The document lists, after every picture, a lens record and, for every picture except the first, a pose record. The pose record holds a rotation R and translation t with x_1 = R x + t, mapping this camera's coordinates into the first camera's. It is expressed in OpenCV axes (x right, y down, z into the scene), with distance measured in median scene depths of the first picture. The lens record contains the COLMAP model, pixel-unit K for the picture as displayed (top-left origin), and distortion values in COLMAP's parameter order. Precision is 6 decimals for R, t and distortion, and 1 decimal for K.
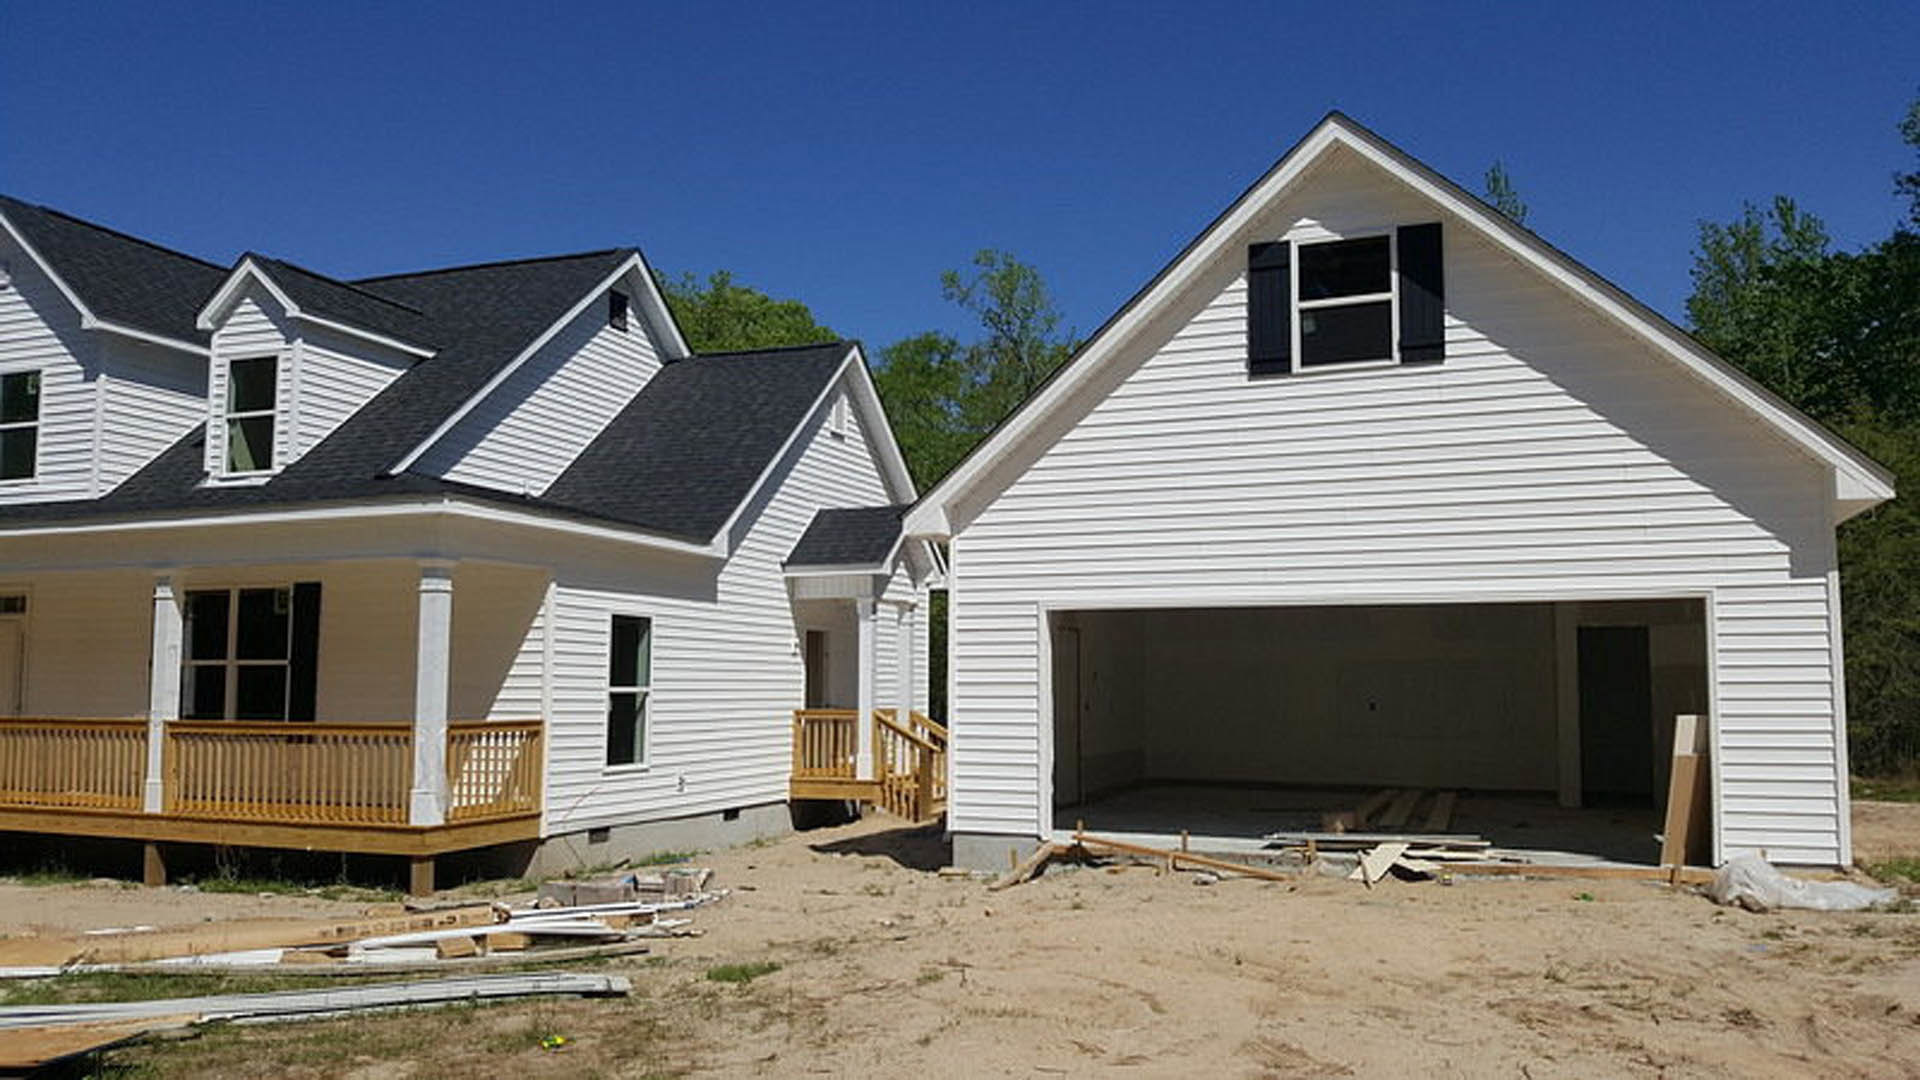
lens RADIAL K [[1492.9, 0, 1063.1], [0, 1492.9, 562.8], [0, 0, 1]] dist [0.042006, -0.147889]
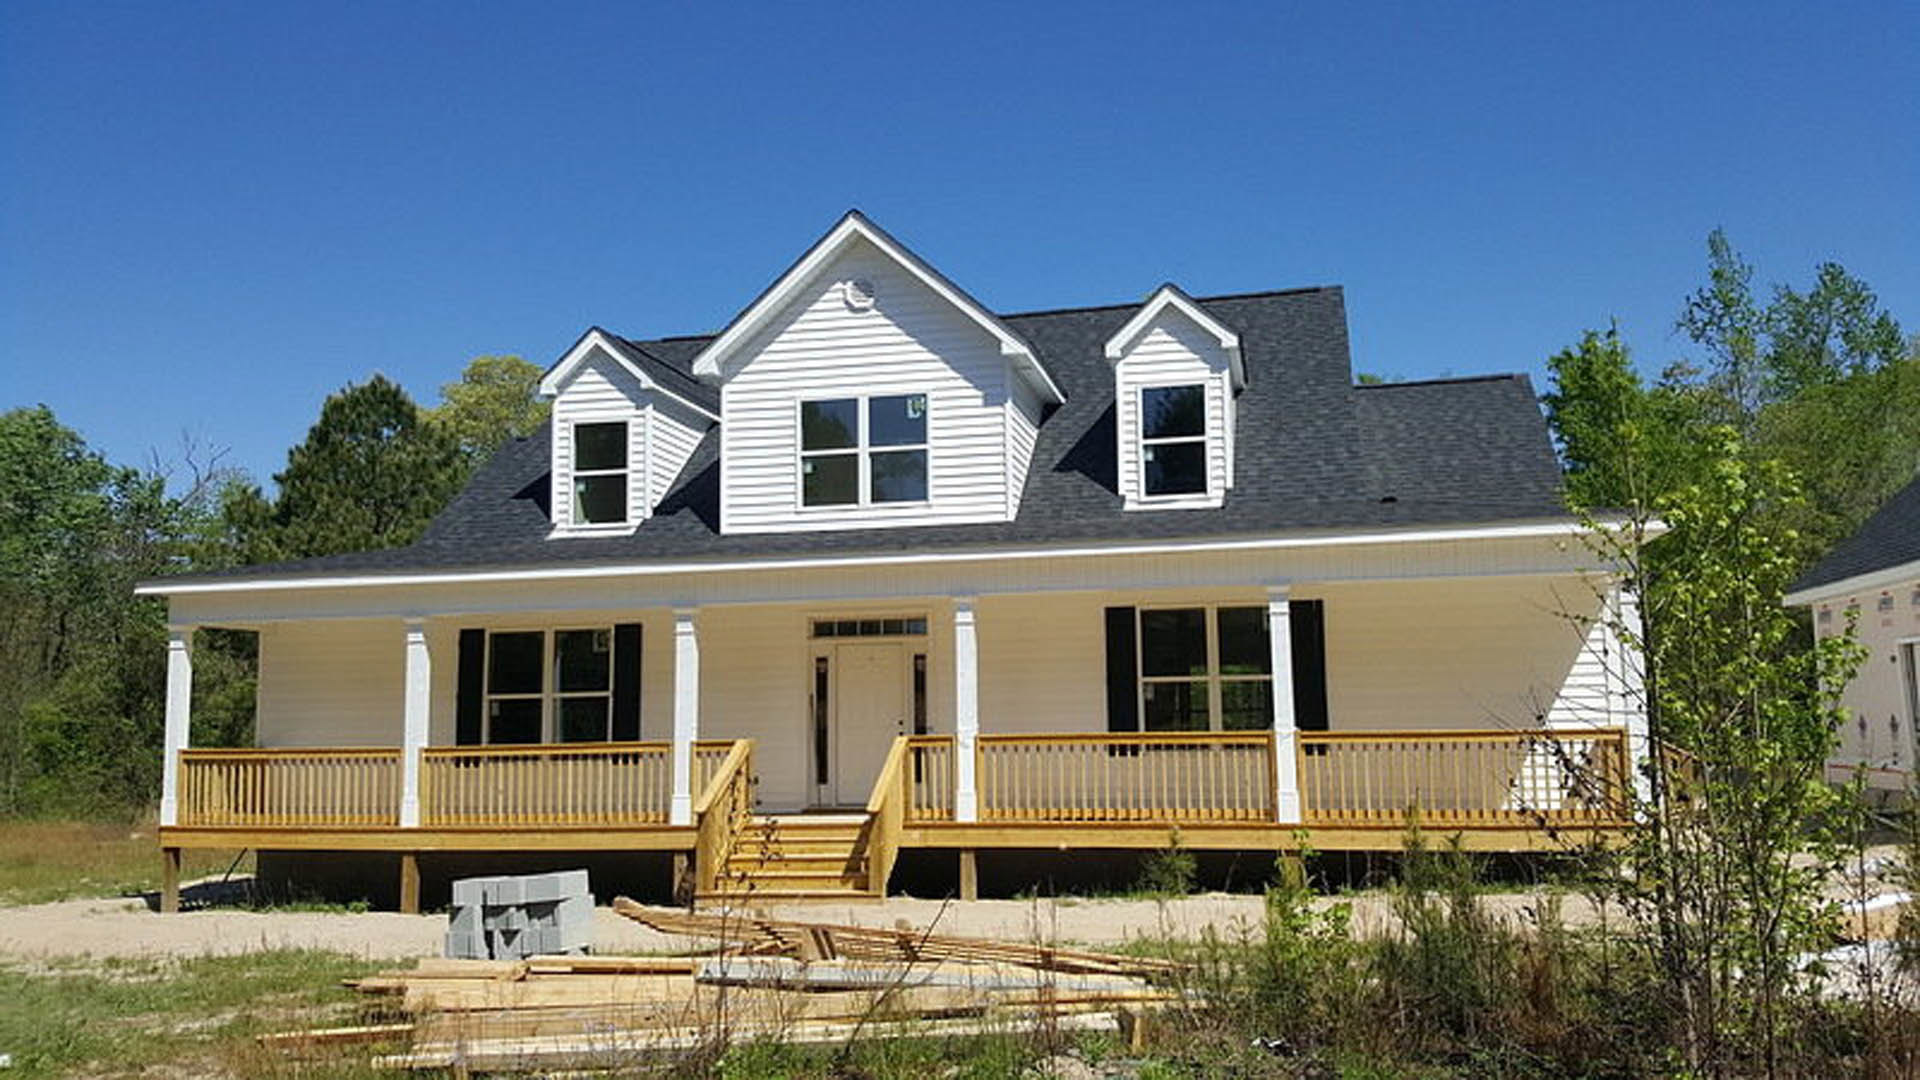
lens RADIAL K [[1492.9, 0, 964.2], [0, 1492.9, 554.3], [0, 0, 1]] dist [0.042006, -0.147889]
pose [[0.996045, -0.002702, 0.088813, -0.783240], [0.005917, 0.999336, -0.035955, 0.016649], [-0.088656, 0.036338, 0.995399, -0.019784]]
